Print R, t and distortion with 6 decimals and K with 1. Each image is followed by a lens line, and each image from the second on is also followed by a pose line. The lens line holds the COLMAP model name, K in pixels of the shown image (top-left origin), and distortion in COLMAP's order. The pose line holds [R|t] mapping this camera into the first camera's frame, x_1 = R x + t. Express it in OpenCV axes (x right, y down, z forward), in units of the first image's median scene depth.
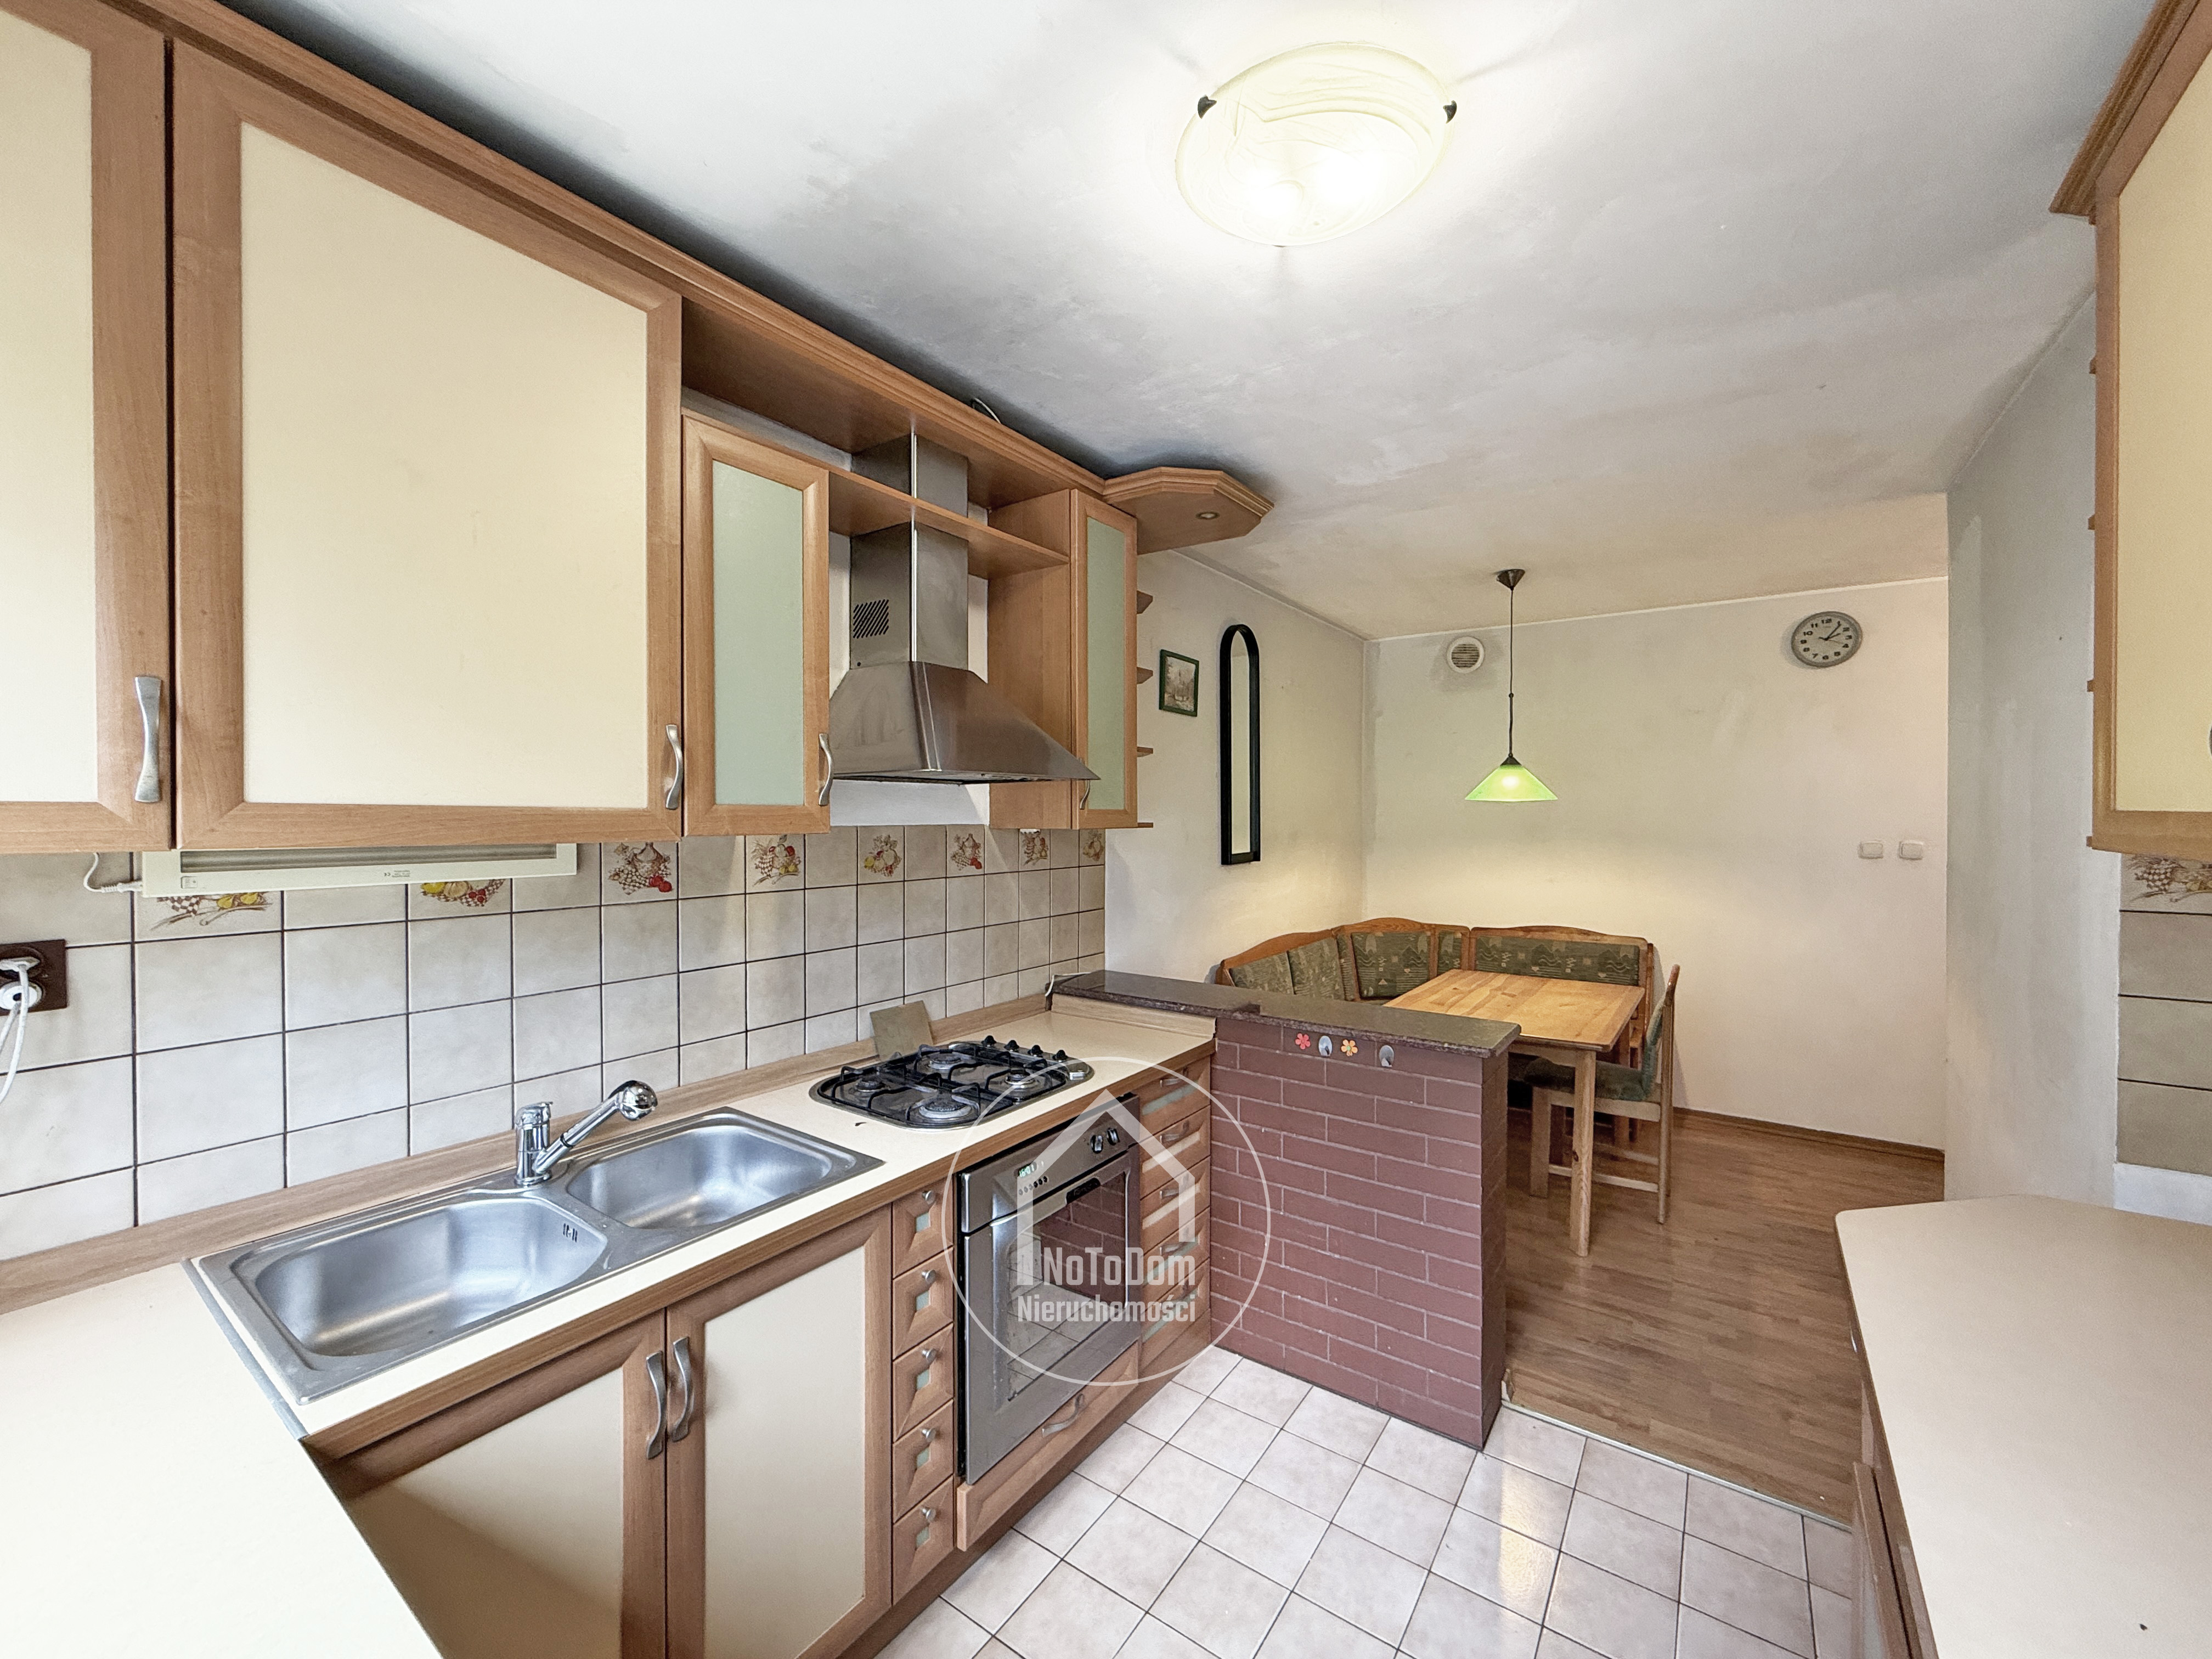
lens RADIAL K [[885.5, 0, 1092.8], [0, 885.5, 829.2], [0, 0, 1]] dist [-0.004521, -0.000353]
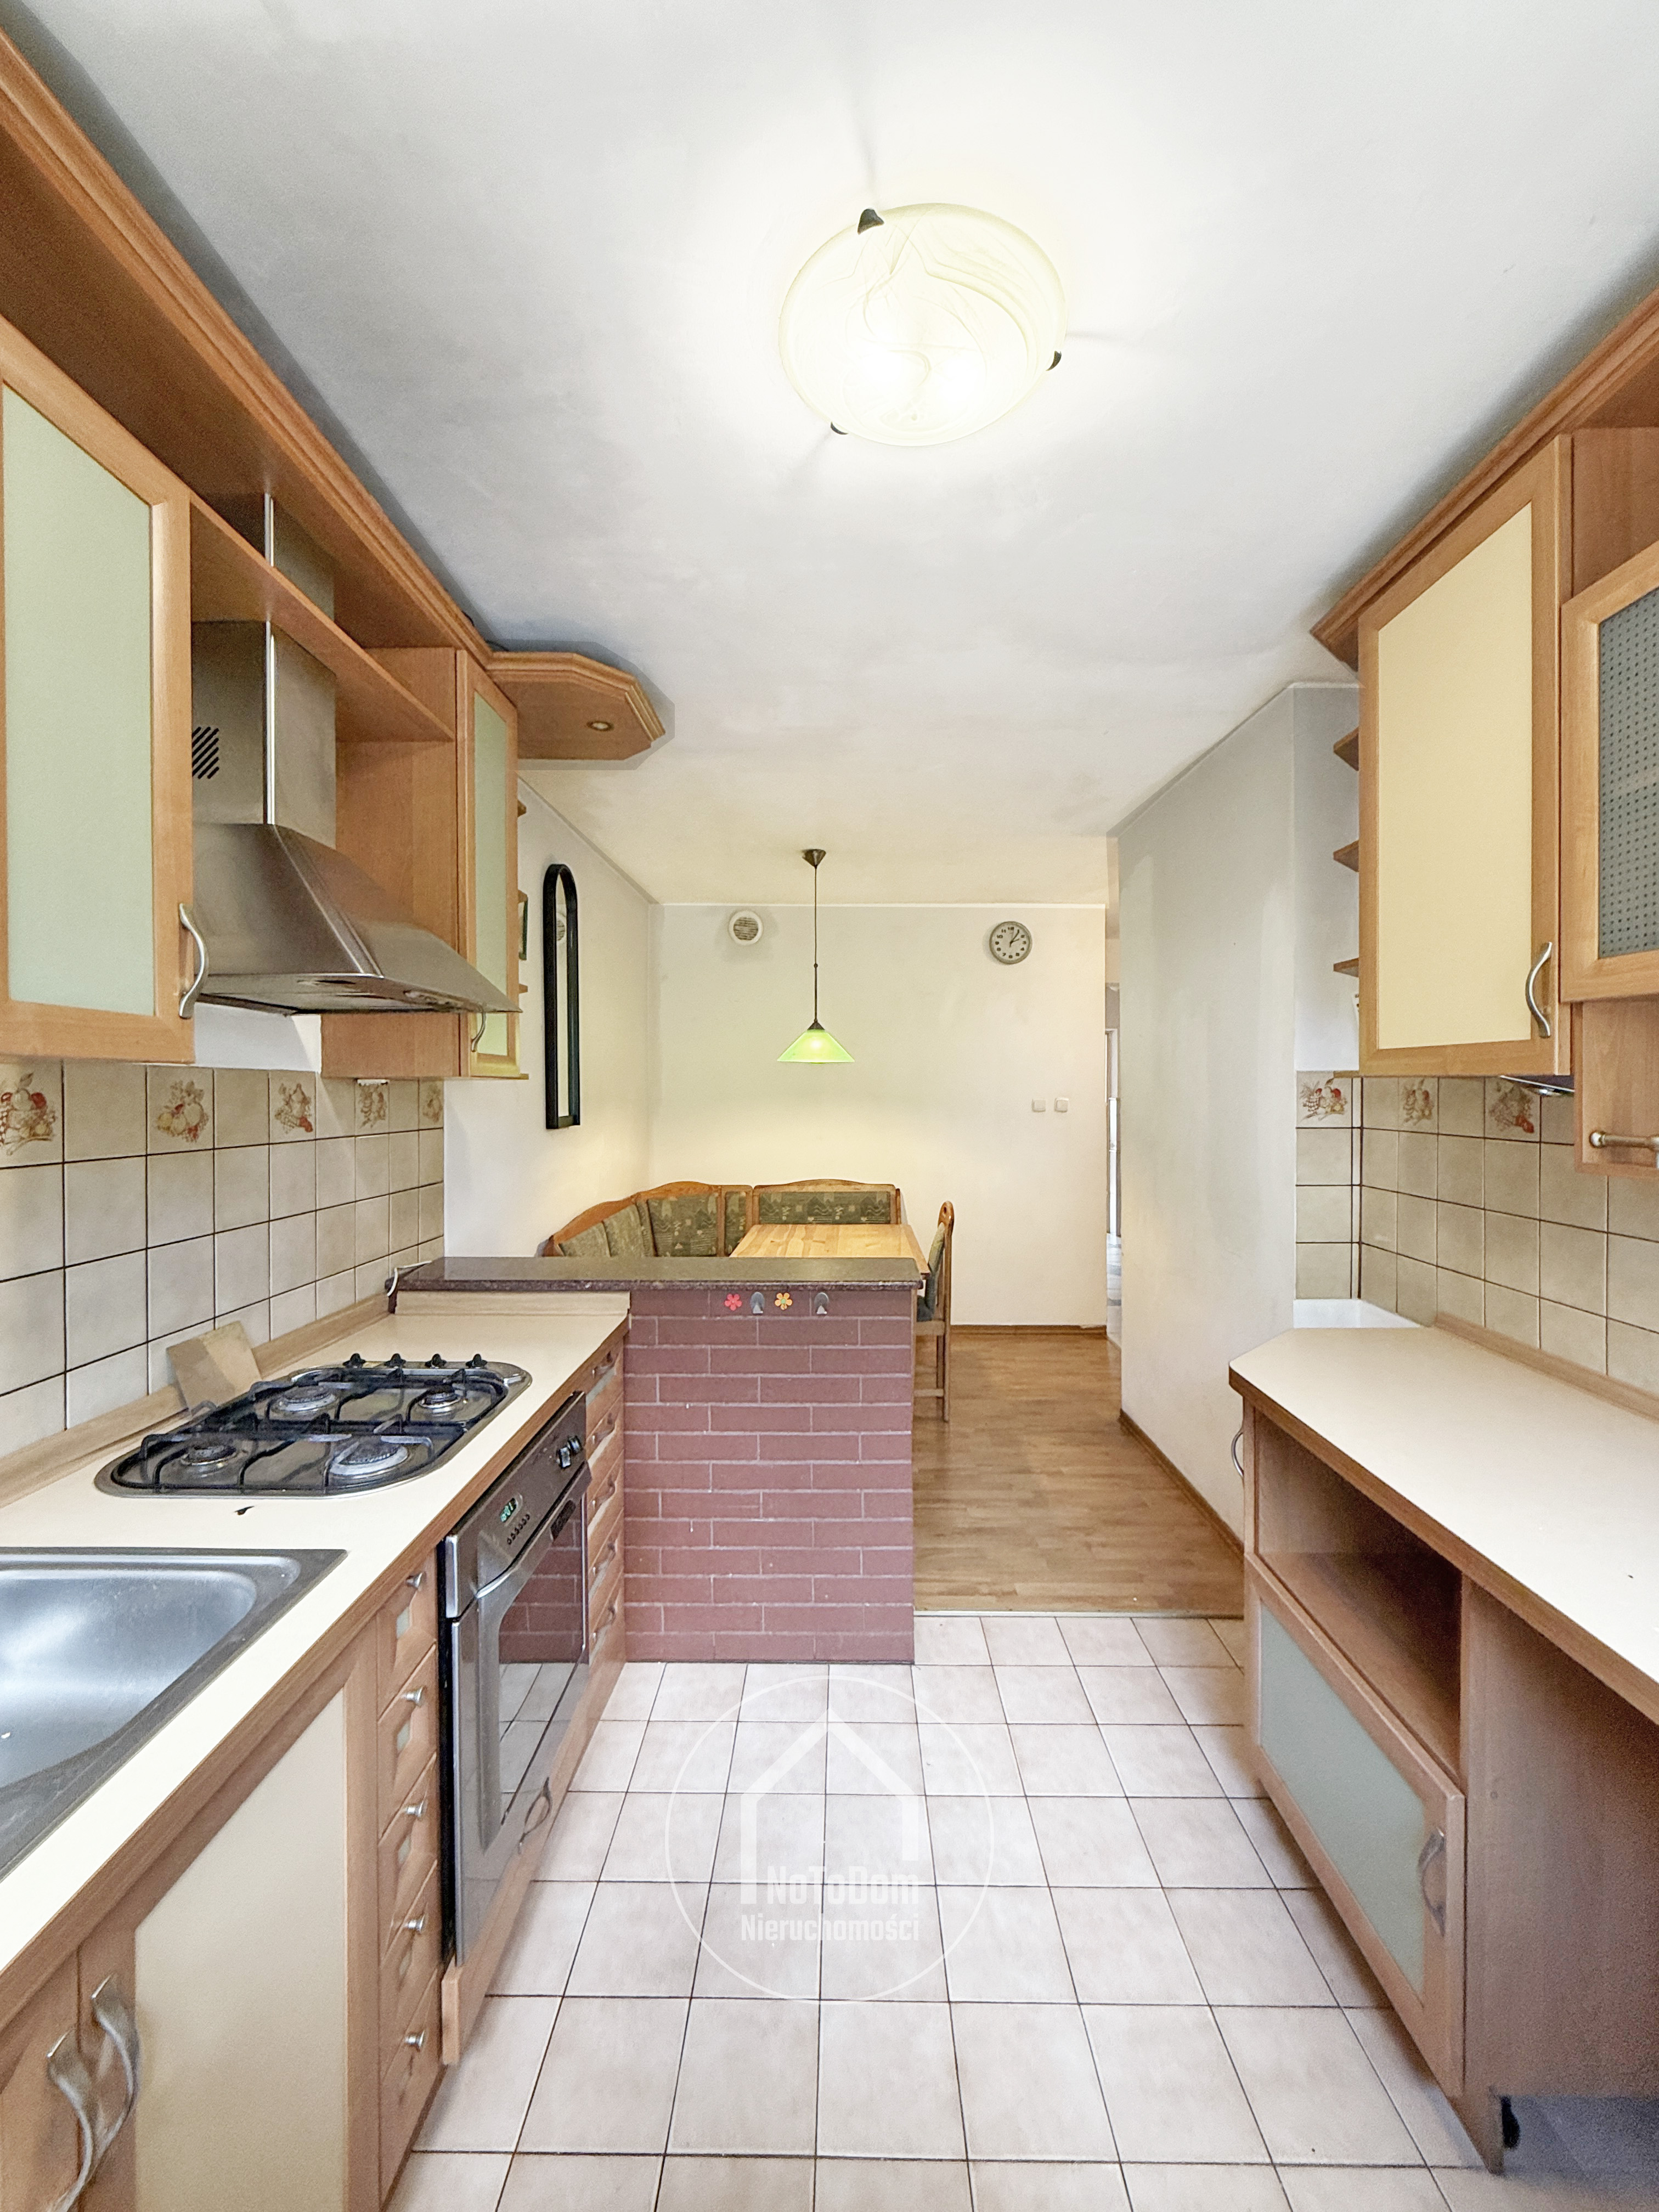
lens RADIAL K [[885.5, 0, 838.3], [0, 885.5, 1100.2], [0, 0, 1]] dist [-0.004521, -0.000353]
pose [[0.816246, -0.007635, 0.577654, -0.210919], [0.011987, 0.999921, -0.003723, 0.029039], [-0.577580, 0.009963, 0.816273, 0.160517]]
